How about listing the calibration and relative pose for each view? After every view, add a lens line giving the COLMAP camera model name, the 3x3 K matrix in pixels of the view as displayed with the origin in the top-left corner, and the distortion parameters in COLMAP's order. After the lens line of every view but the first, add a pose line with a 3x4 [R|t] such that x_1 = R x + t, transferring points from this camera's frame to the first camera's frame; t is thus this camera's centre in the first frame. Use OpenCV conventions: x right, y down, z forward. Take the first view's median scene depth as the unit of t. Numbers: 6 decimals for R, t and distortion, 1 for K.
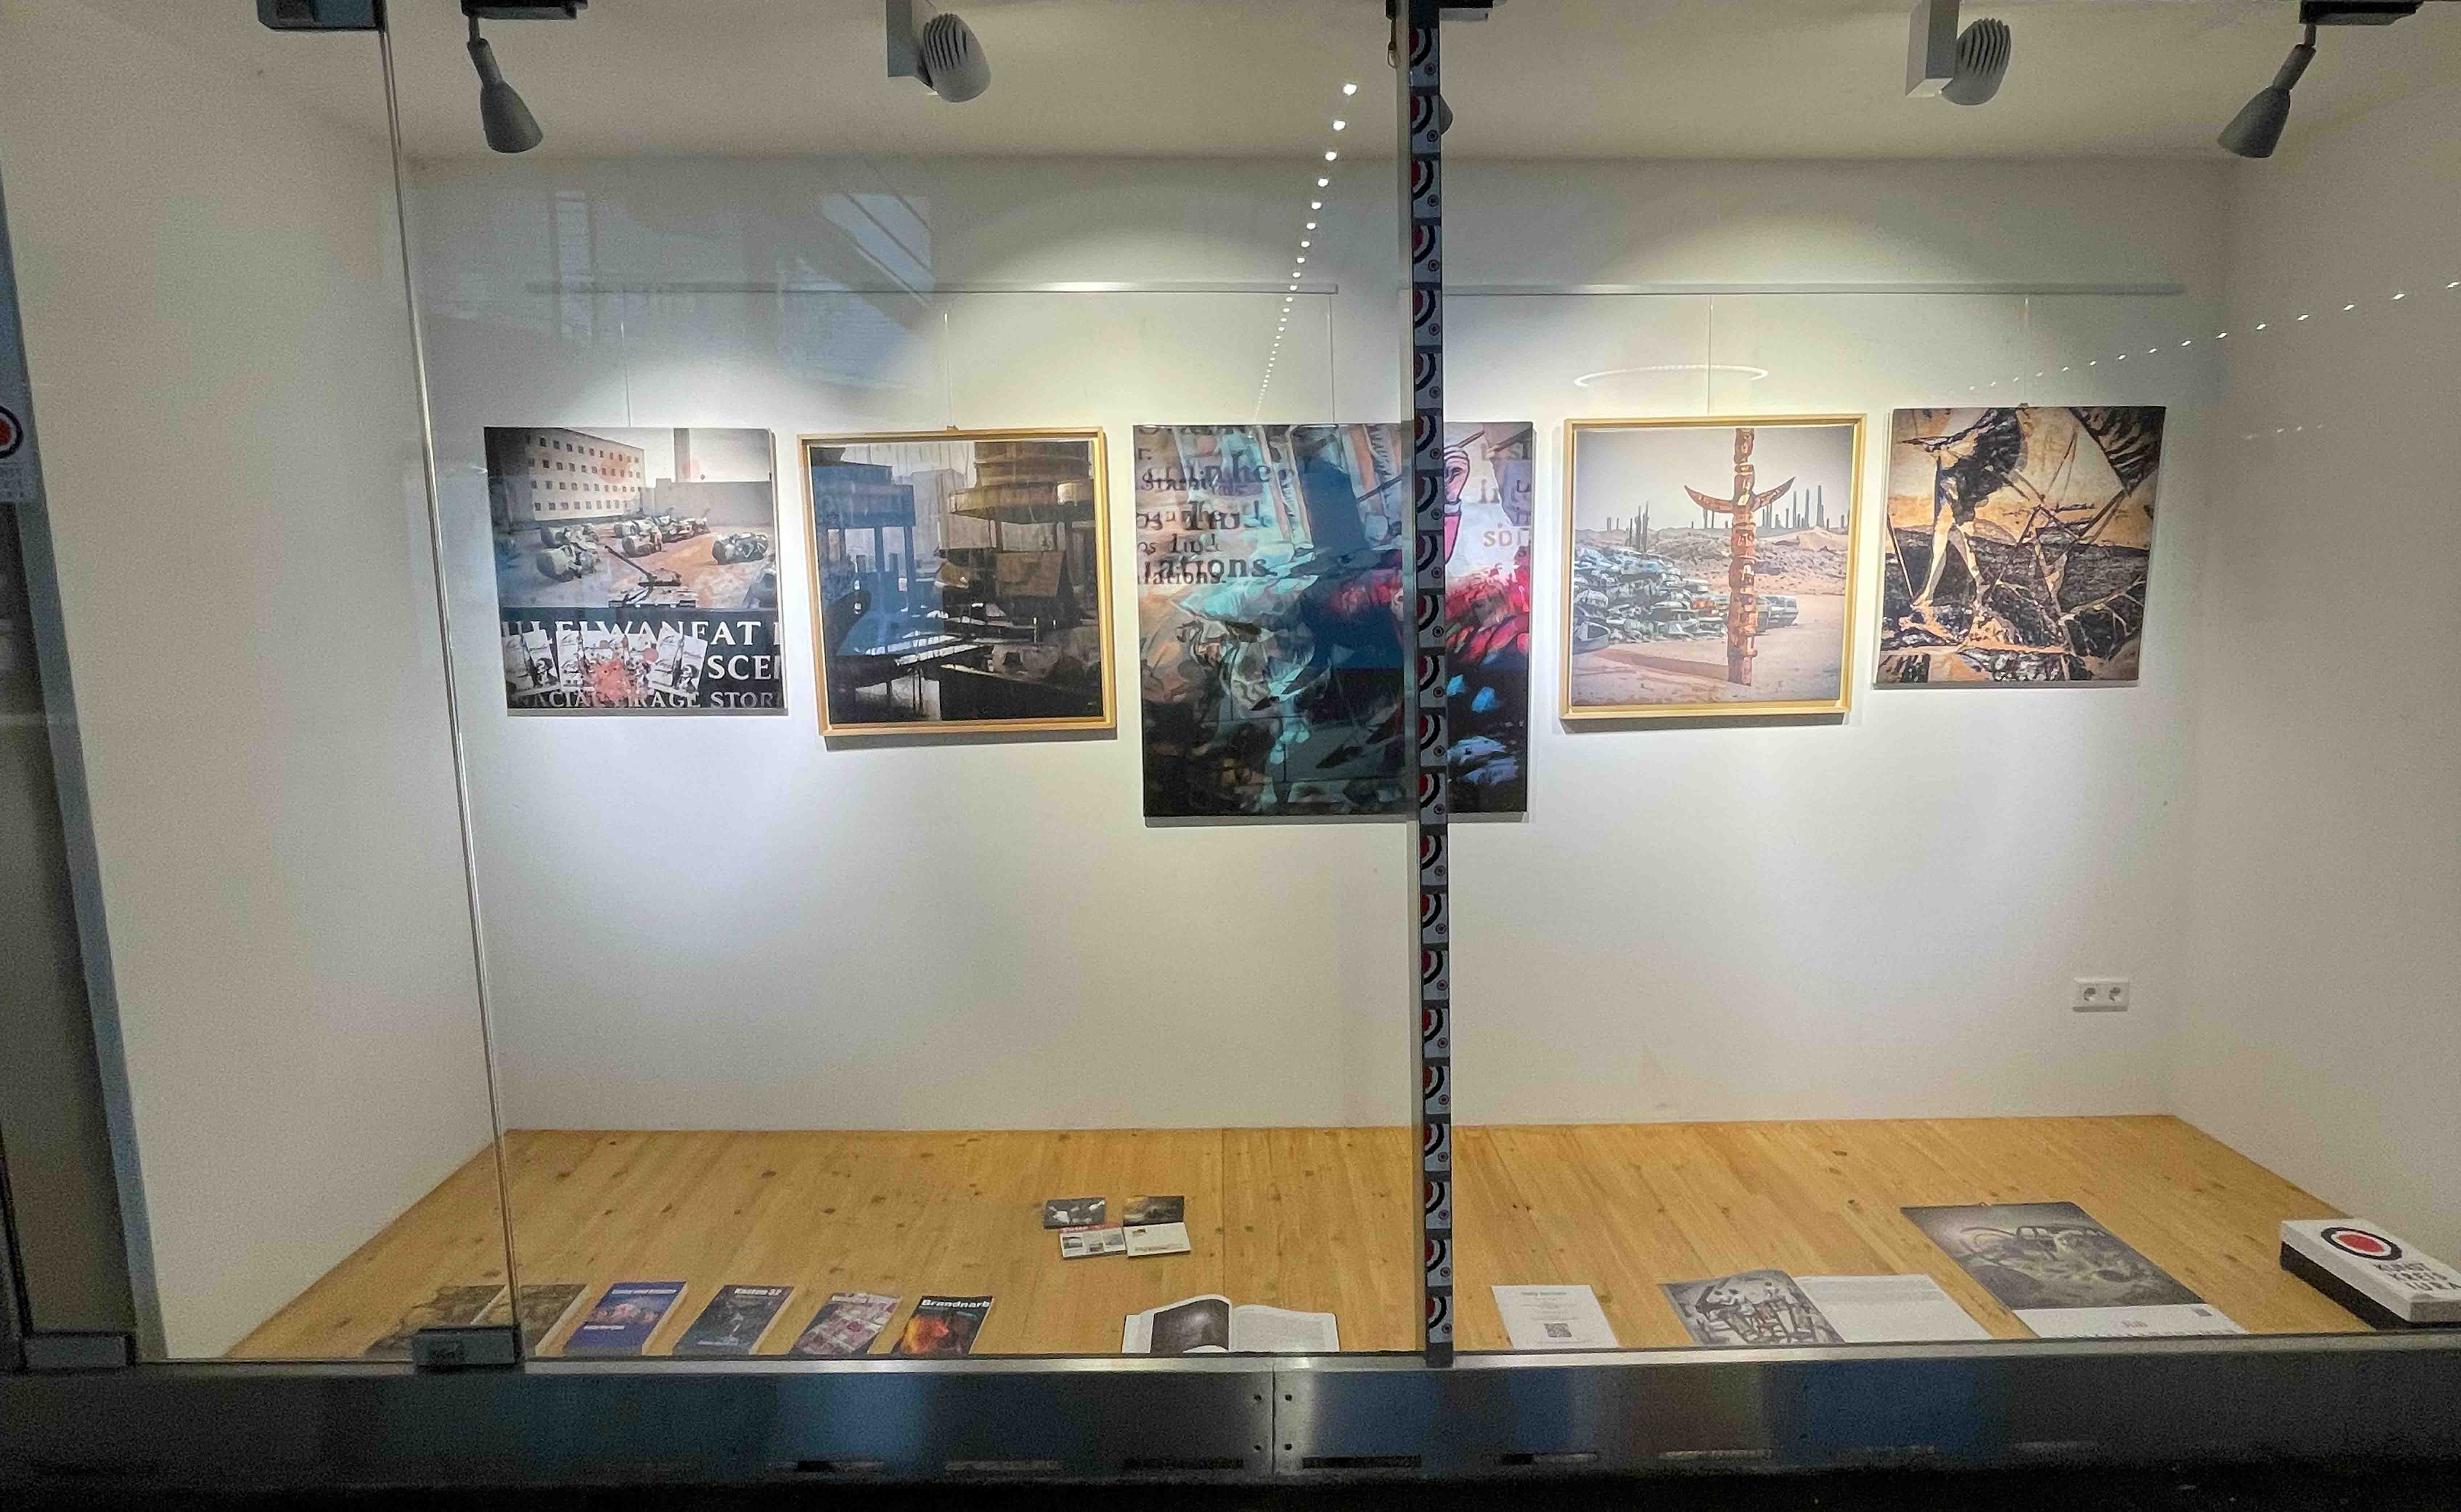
lens RADIAL K [[1280.4, 0, 1227.7], [0, 1280.4, 737.3], [0, 0, 1]] dist [-0.003161, -0.003044]
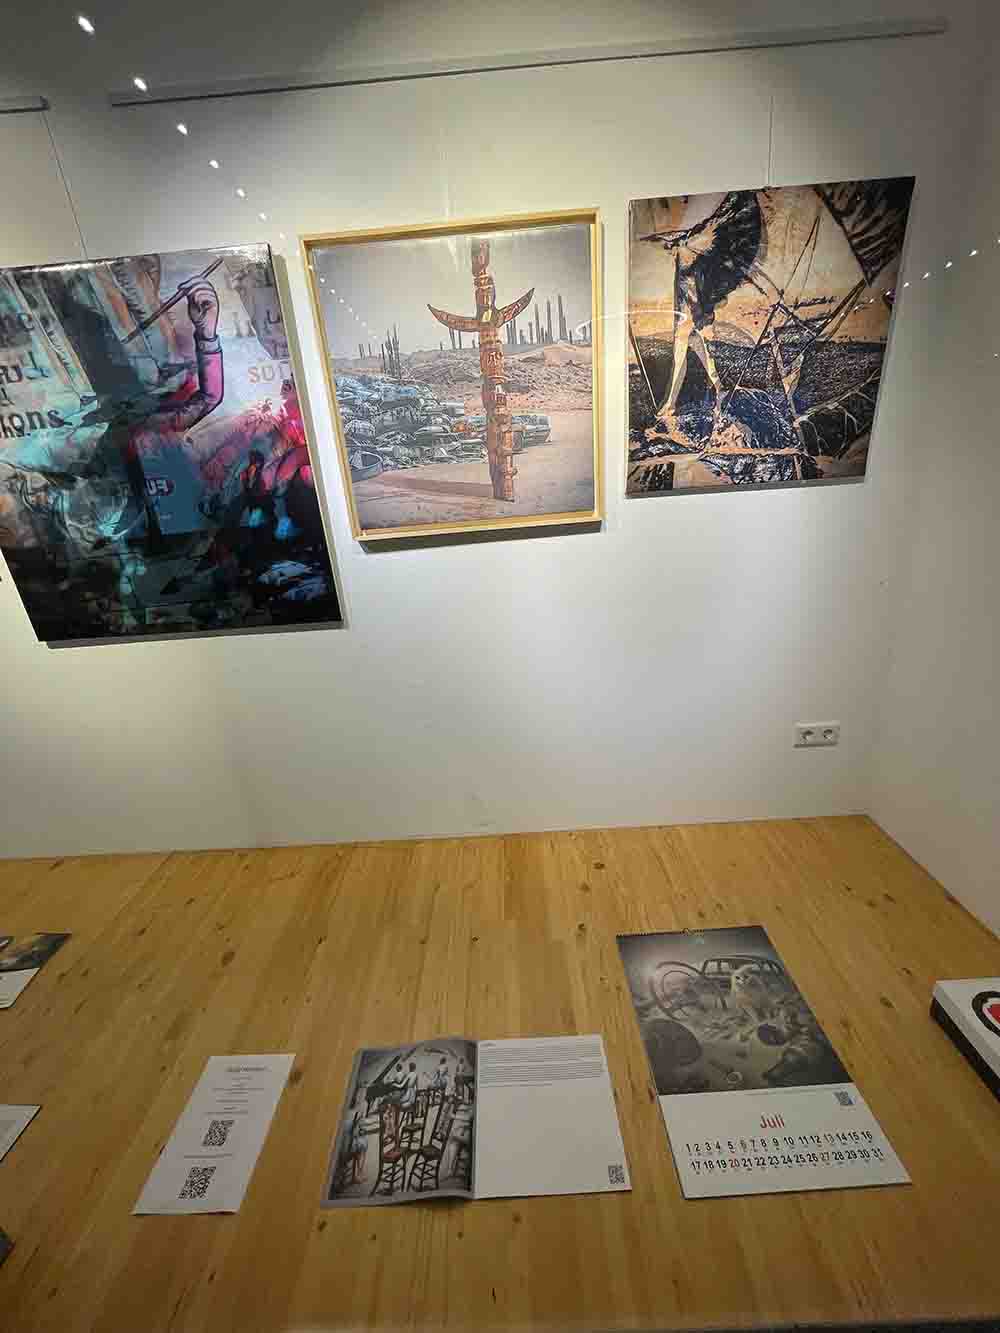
lens RADIAL K [[522.3, 0, 497.9], [0, 522.3, 665.7], [0, 0, 1]] dist [-0.004896, 0.000427]
pose [[0.997849, -0.048898, -0.043670, 0.415598], [0.057027, 0.975990, 0.210219, 0.003755], [0.032342, -0.212257, 0.976679, 0.523613]]
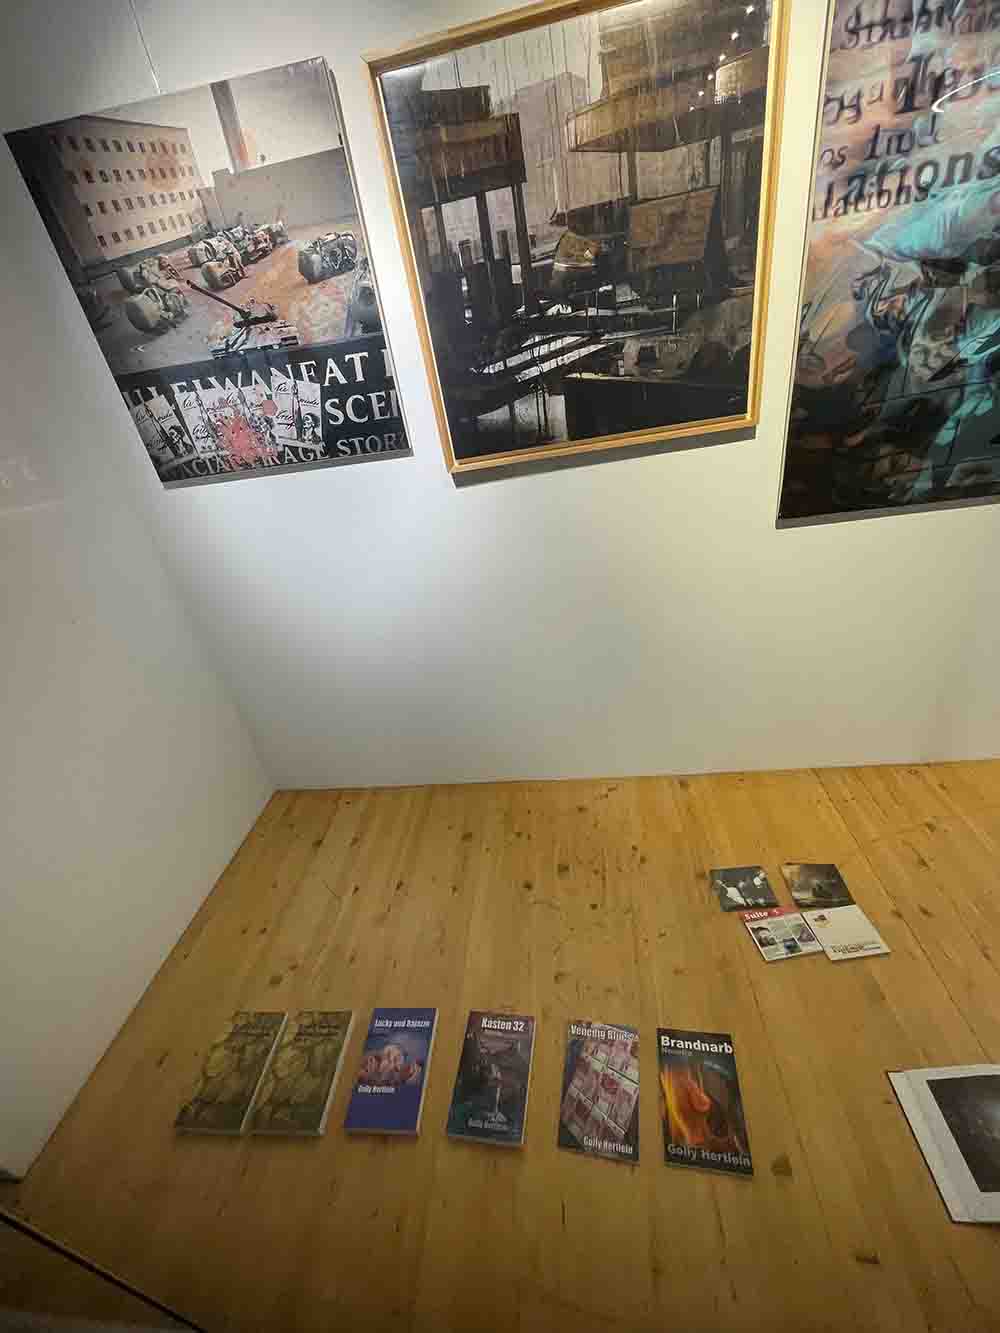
lens RADIAL K [[522.3, 0, 508.1], [0, 522.3, 660.8], [0, 0, 1]] dist [-0.004896, 0.000427]
pose [[0.986503, -0.069121, -0.148439, -0.225205], [0.119929, 0.922222, 0.367592, -0.010470], [0.111486, -0.380433, 0.918064, 0.581400]]
